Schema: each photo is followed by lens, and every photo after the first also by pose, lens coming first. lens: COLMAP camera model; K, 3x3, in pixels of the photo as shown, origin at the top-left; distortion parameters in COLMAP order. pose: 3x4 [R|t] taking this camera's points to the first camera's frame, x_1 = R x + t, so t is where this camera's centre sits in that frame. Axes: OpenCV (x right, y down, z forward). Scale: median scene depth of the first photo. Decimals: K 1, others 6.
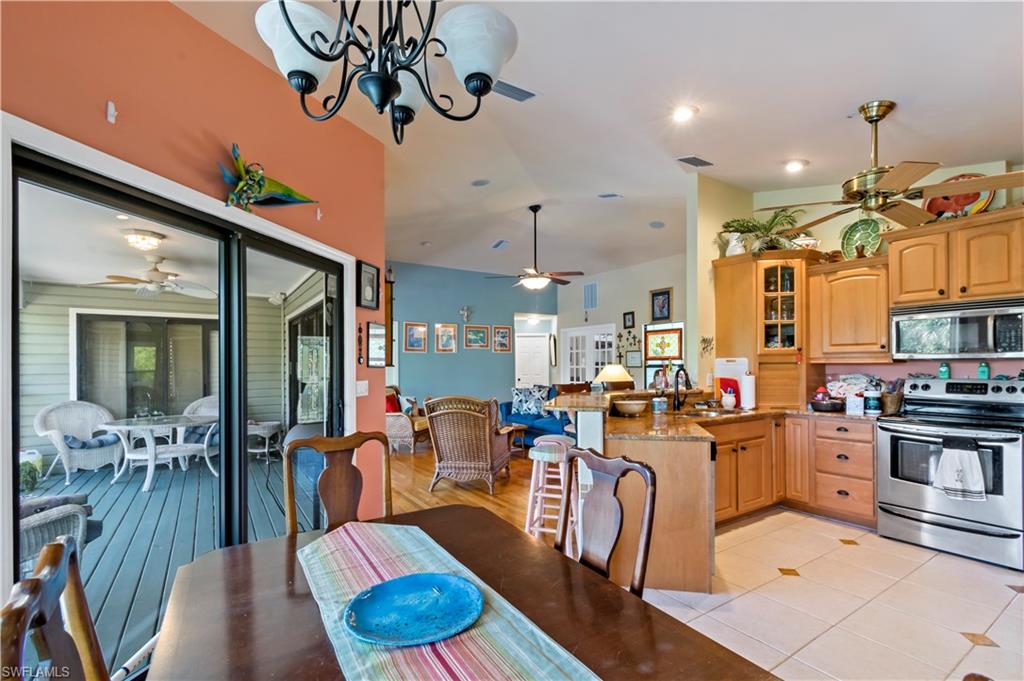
lens RADIAL K [[461.7, 0, 521.1], [0, 461.7, 365.0], [0, 0, 1]] dist [0.001607, 0.000859]
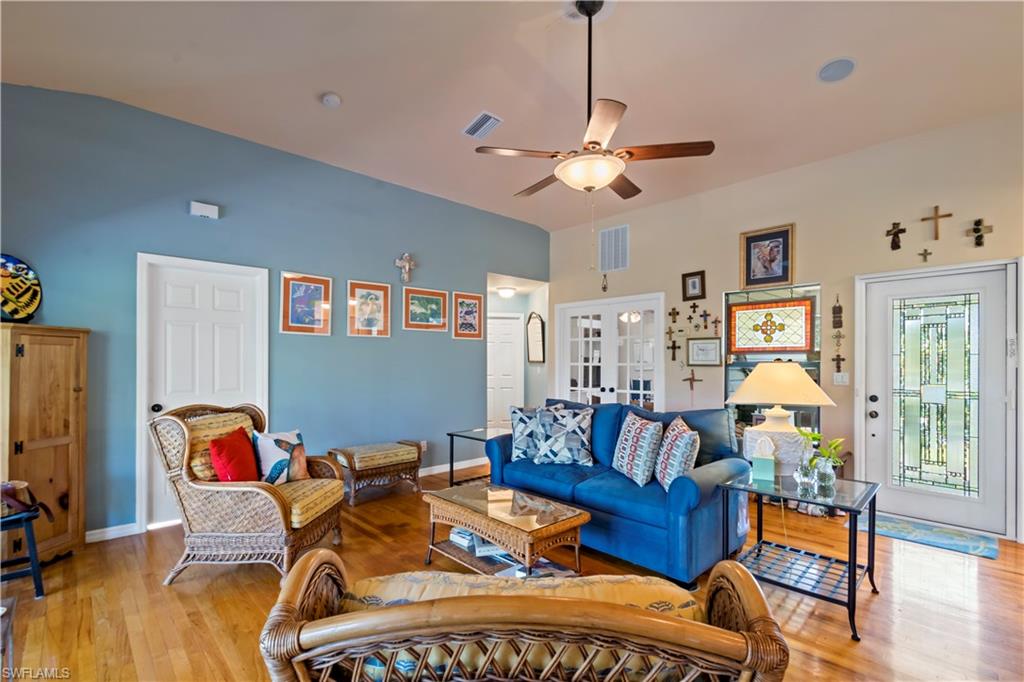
lens RADIAL K [[461.7, 0, 520.1], [0, 461.7, 360.9], [0, 0, 1]] dist [0.001607, 0.000859]
pose [[0.984566, 0.007659, 0.174848, -0.094125], [-0.007964, 0.999968, 0.001043, -0.000339], [-0.174834, -0.002419, 0.984595, 0.498312]]
